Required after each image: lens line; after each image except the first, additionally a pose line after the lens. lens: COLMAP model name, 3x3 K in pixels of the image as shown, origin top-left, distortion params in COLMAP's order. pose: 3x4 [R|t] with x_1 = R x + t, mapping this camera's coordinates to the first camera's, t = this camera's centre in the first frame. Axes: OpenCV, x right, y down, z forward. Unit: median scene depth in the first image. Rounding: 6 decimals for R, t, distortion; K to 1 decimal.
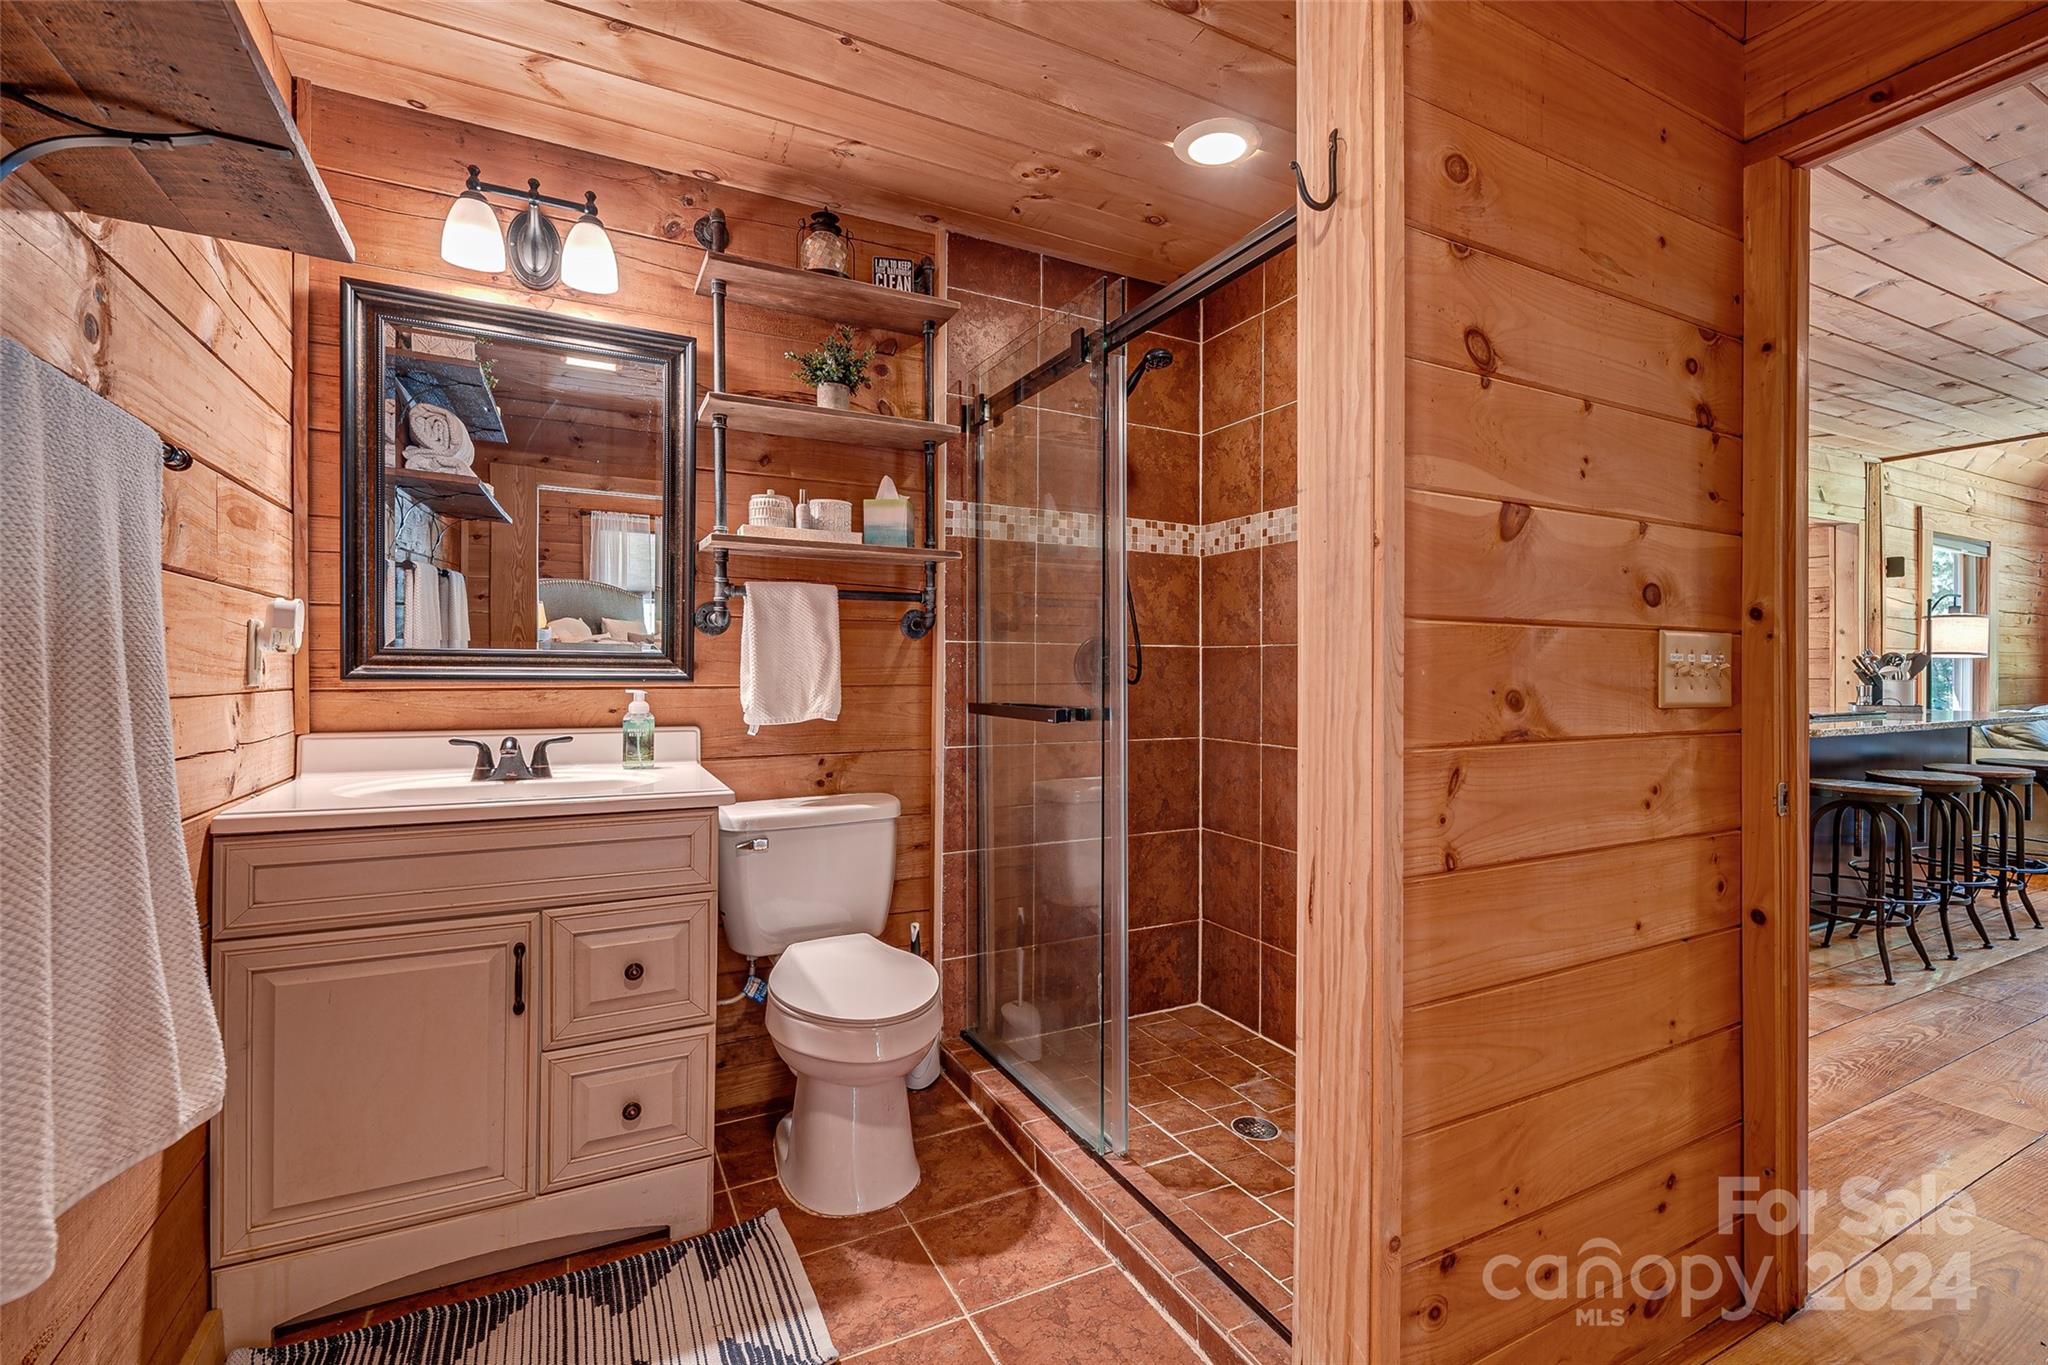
lens RADIAL K [[882.4, 0, 1032.9], [0, 882.4, 674.4], [0, 0, 1]] dist [0.004800, -0.005455]
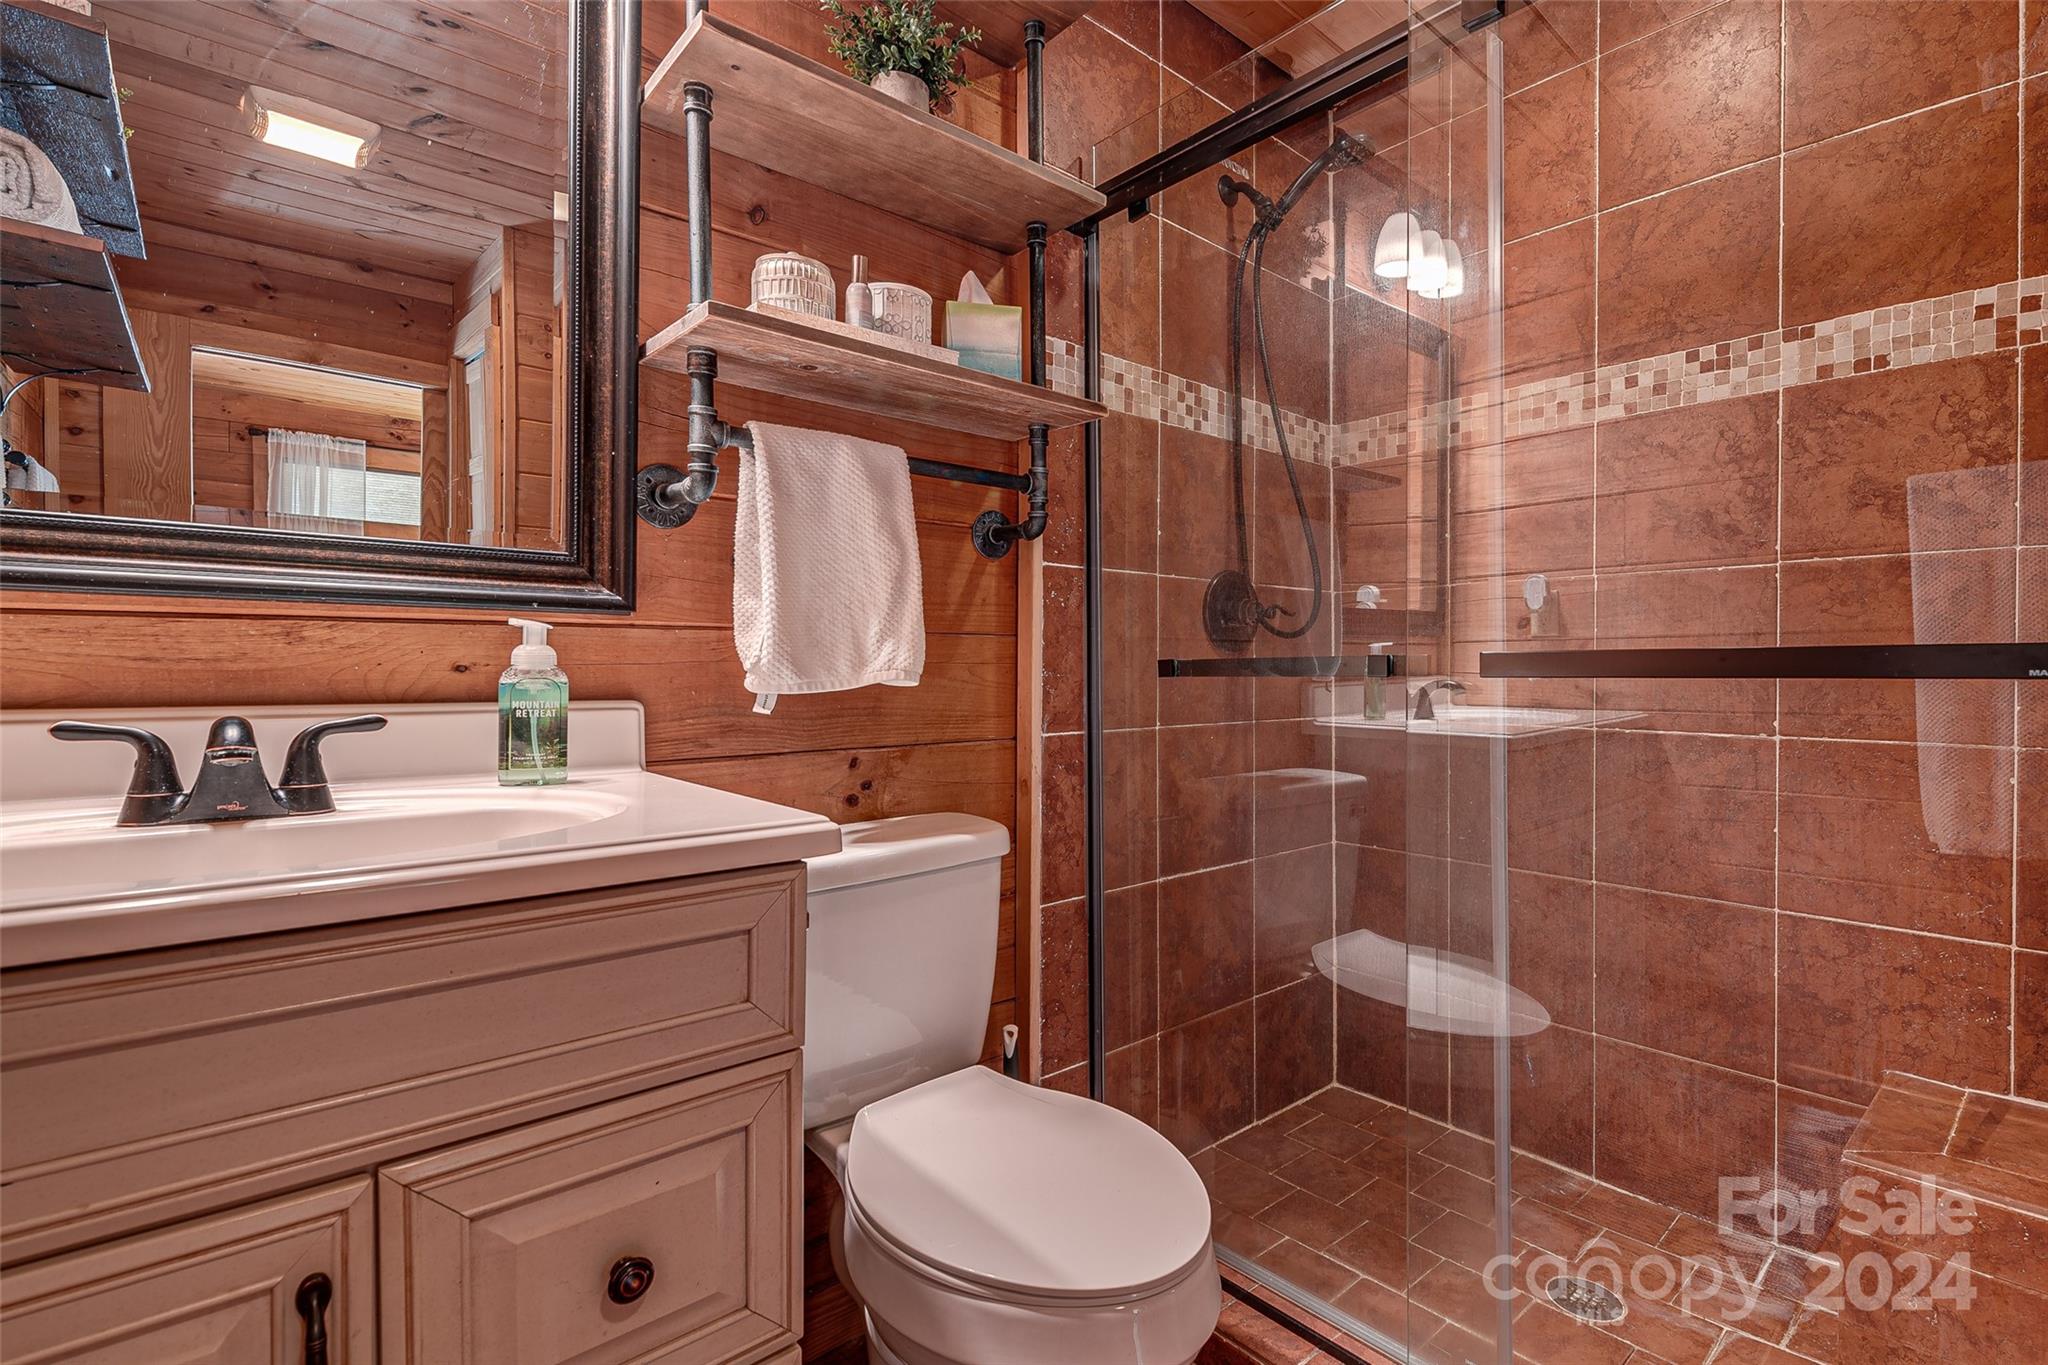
lens RADIAL K [[882.4, 0, 1017.0], [0, 882.4, 683.8], [0, 0, 1]] dist [0.004800, -0.005455]
pose [[0.964173, -0.005001, 0.265226, -0.305442], [0.004472, 0.999987, 0.002598, 0.049174], [-0.265235, -0.001318, 0.964183, 0.443651]]
